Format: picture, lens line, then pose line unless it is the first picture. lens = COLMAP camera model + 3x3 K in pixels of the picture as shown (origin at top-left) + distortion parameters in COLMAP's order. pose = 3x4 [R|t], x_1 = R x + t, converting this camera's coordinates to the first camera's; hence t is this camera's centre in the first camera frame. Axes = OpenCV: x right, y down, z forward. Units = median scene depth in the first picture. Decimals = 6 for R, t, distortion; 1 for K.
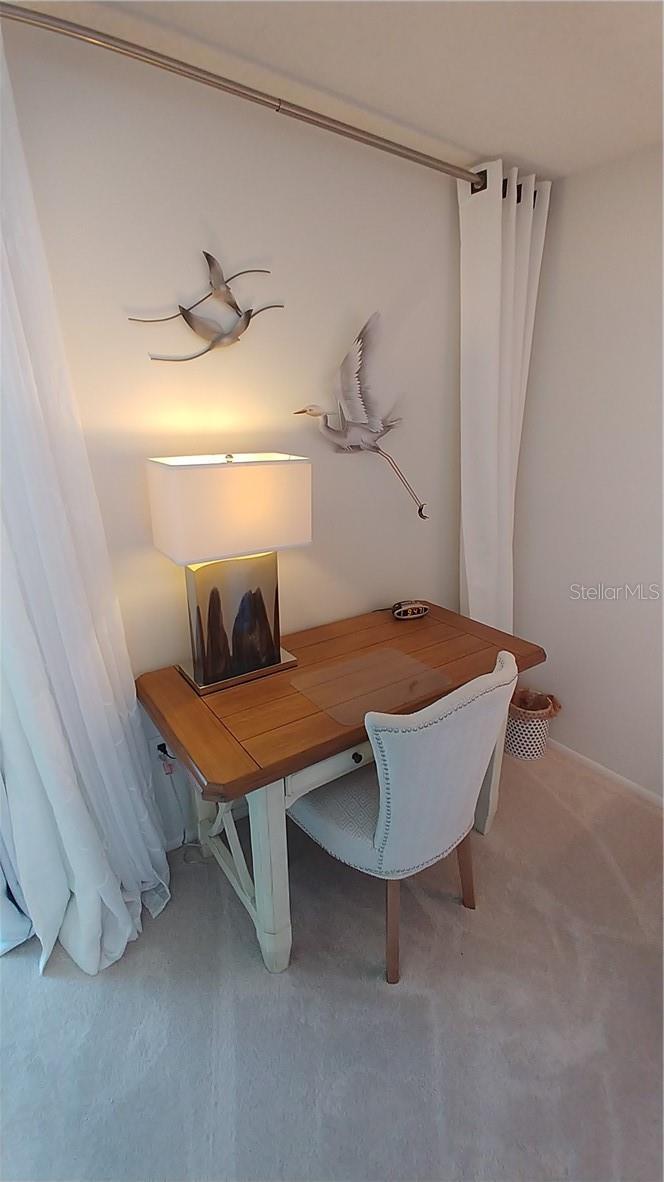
lens RADIAL K [[515.9, 0, 344.2], [0, 515.9, 596.2], [0, 0, 1]] dist [-0.025899, 0.000457]
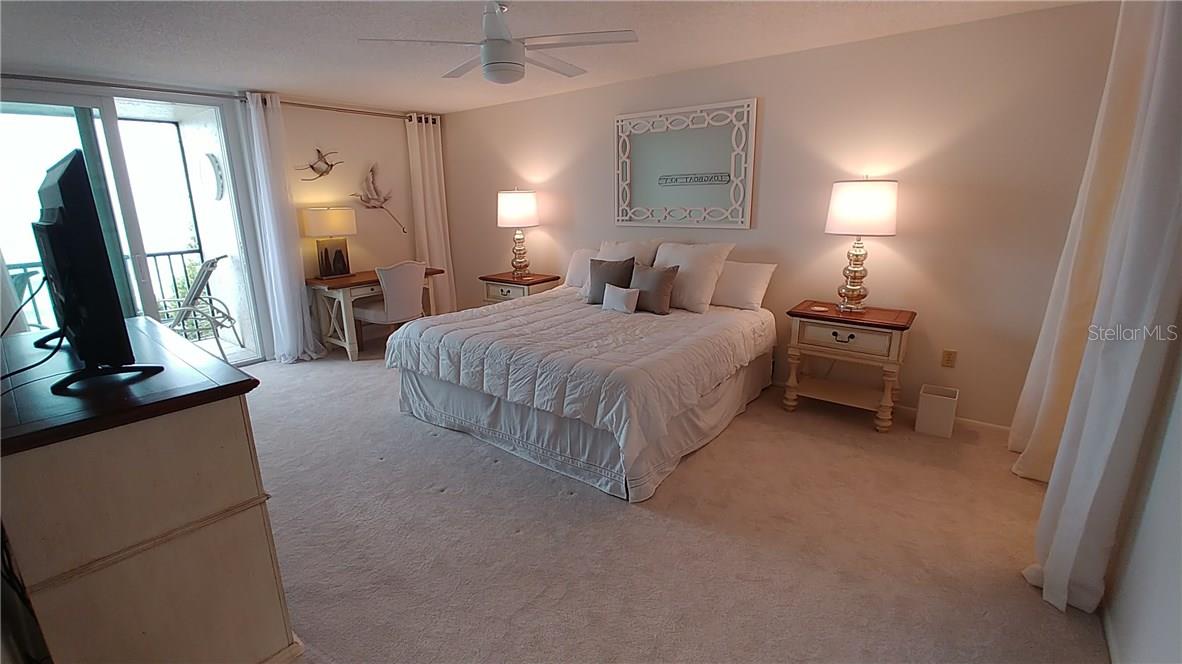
lens RADIAL K [[515.9, 0, 585.1], [0, 515.9, 325.7], [0, 0, 1]] dist [-0.025899, 0.000457]
pose [[0.949342, -0.089072, 0.301358, 0.225439], [0.119533, 0.989256, -0.084163, 0.759495], [-0.290624, 0.115922, 0.949789, -2.009737]]
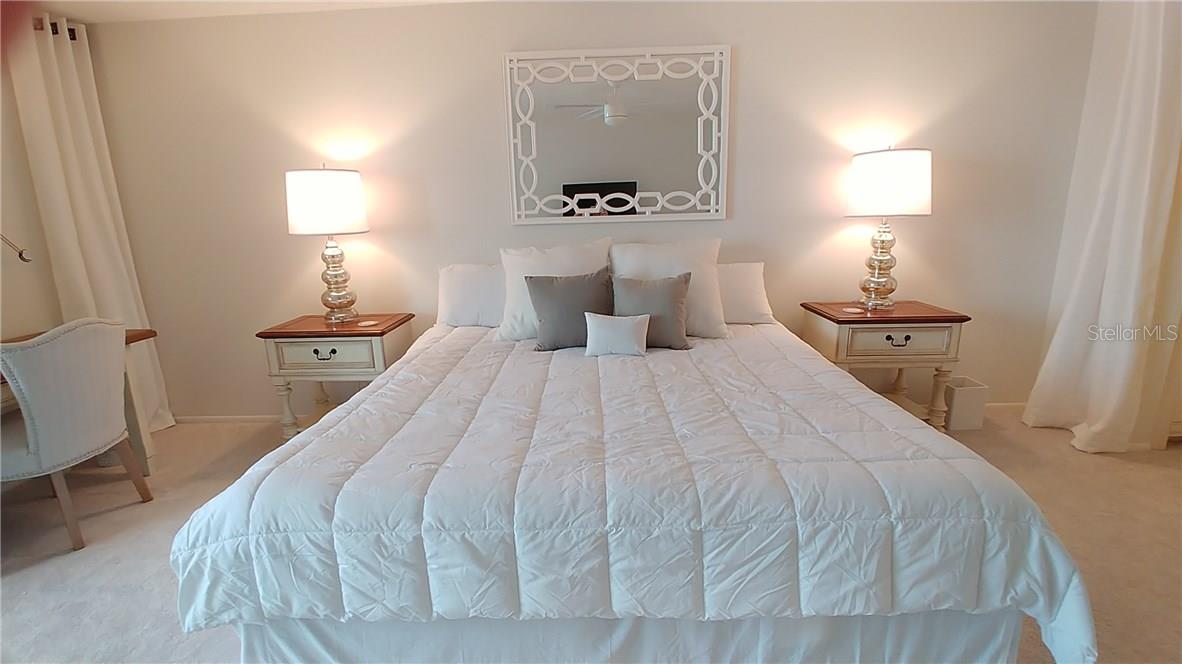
lens RADIAL K [[515.9, 0, 588.4], [0, 515.9, 326.4], [0, 0, 1]] dist [-0.025899, 0.000457]
pose [[0.577057, -0.193306, 0.793497, -0.055441], [0.299210, 0.954072, 0.014829, 0.433418], [-0.759920, 0.228865, 0.608393, -0.809221]]
